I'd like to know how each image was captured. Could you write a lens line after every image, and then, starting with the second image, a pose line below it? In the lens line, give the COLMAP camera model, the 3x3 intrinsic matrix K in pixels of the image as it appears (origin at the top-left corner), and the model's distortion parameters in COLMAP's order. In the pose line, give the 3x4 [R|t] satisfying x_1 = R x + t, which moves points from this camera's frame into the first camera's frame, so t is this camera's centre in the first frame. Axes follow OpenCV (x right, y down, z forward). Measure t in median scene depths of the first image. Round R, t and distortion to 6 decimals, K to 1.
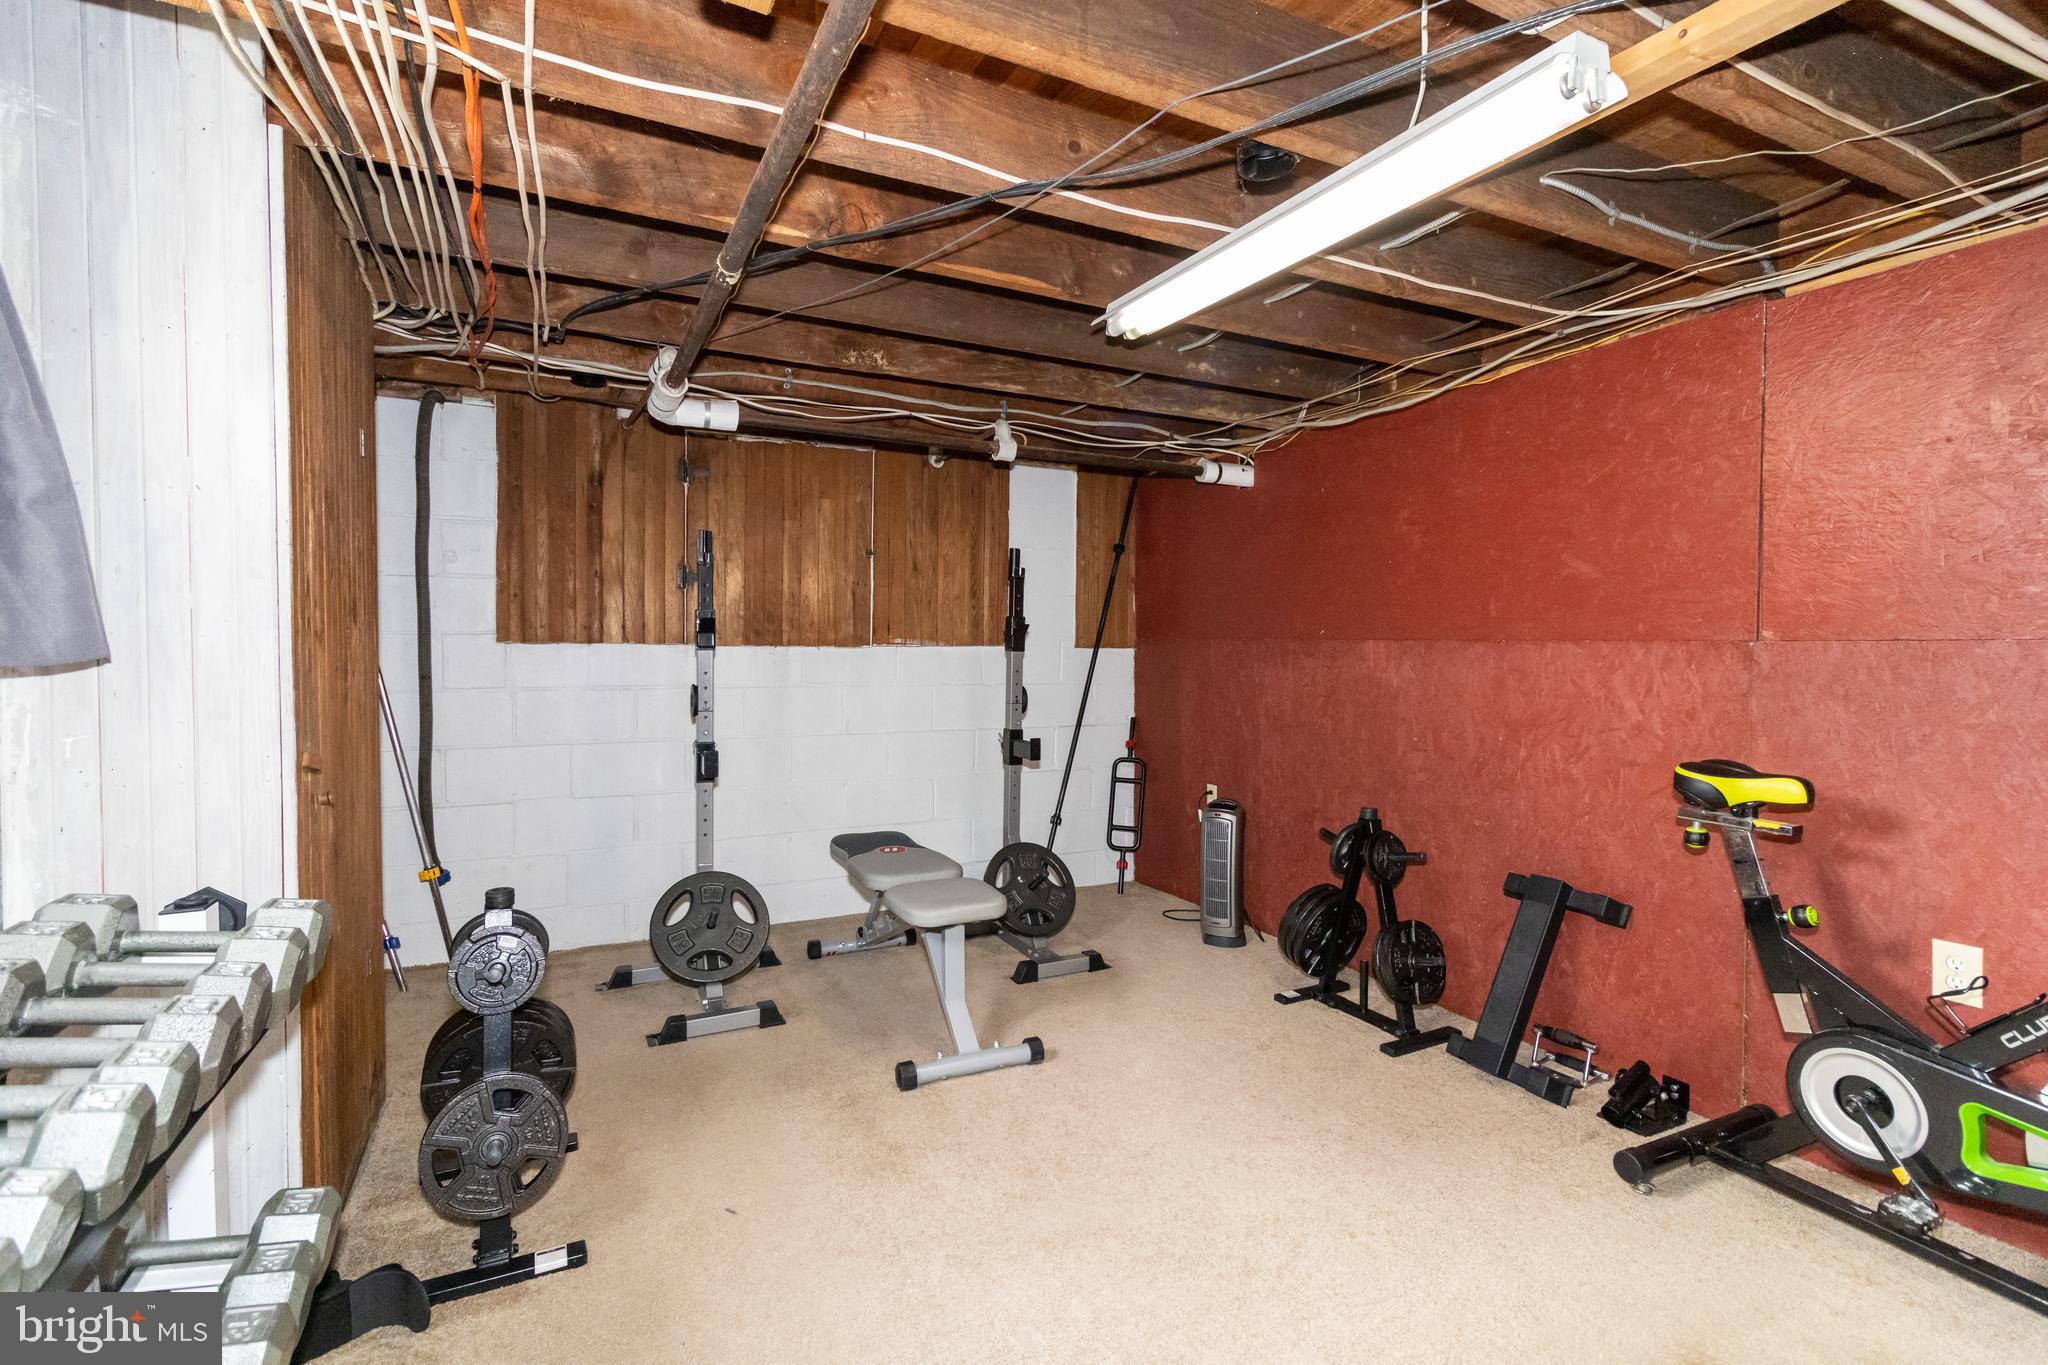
lens RADIAL K [[937.2, 0, 1030.3], [0, 937.2, 663.4], [0, 0, 1]] dist [0.003905, 0.000578]
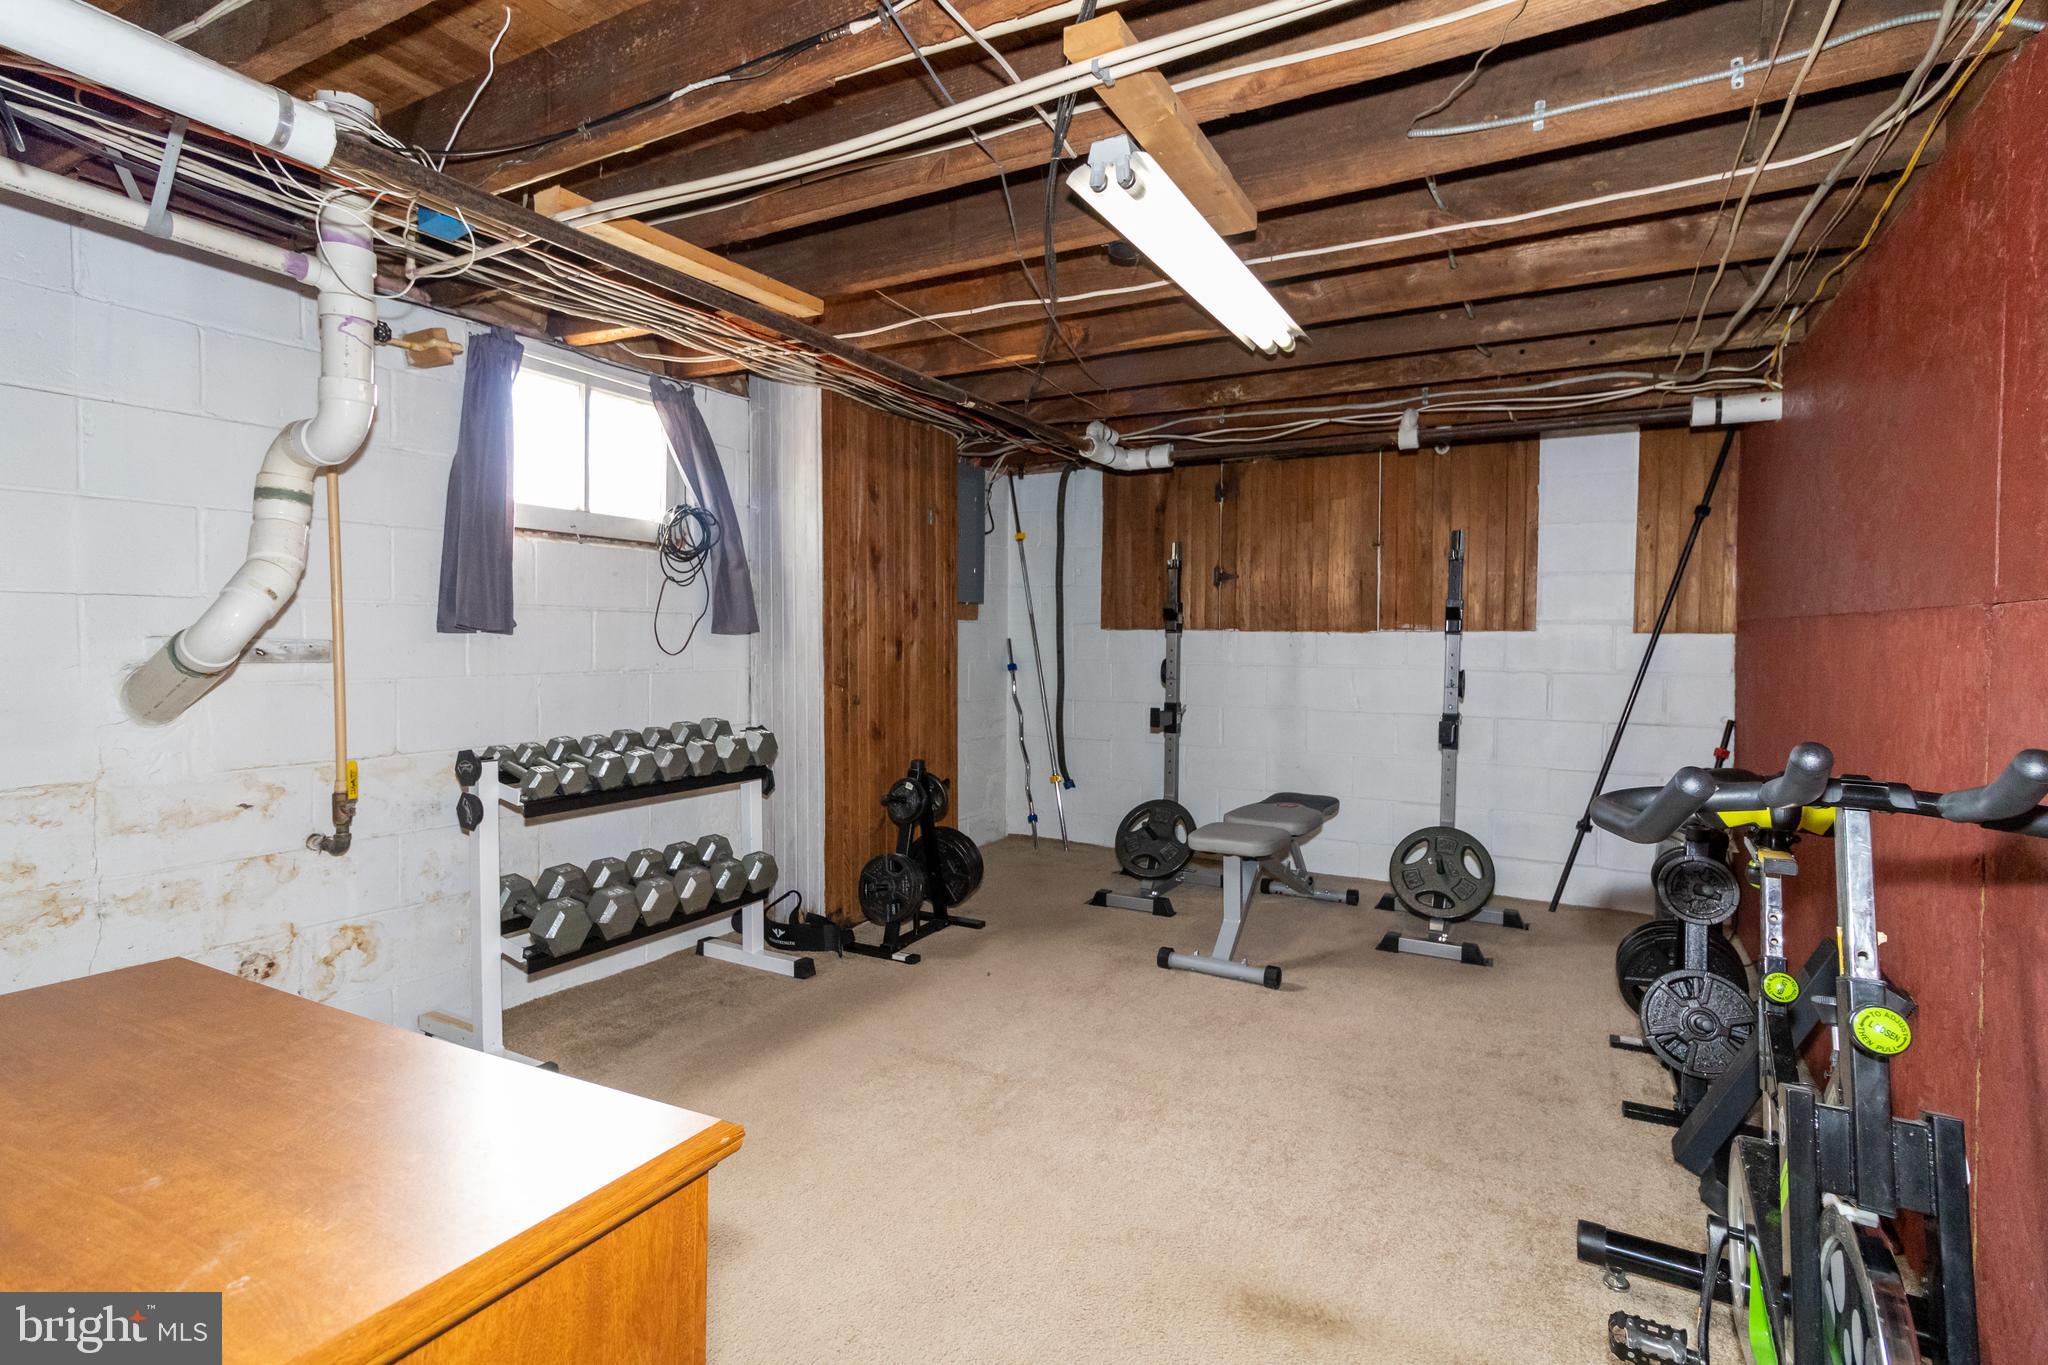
lens RADIAL K [[937.2, 0, 1030.3], [0, 937.2, 663.4], [0, 0, 1]] dist [0.003905, 0.000578]
pose [[0.577514, 0.021166, -0.816106, 0.542445], [-0.017935, 0.999752, 0.013238, 0.012775], [0.816184, 0.006992, 0.577750, 0.063161]]
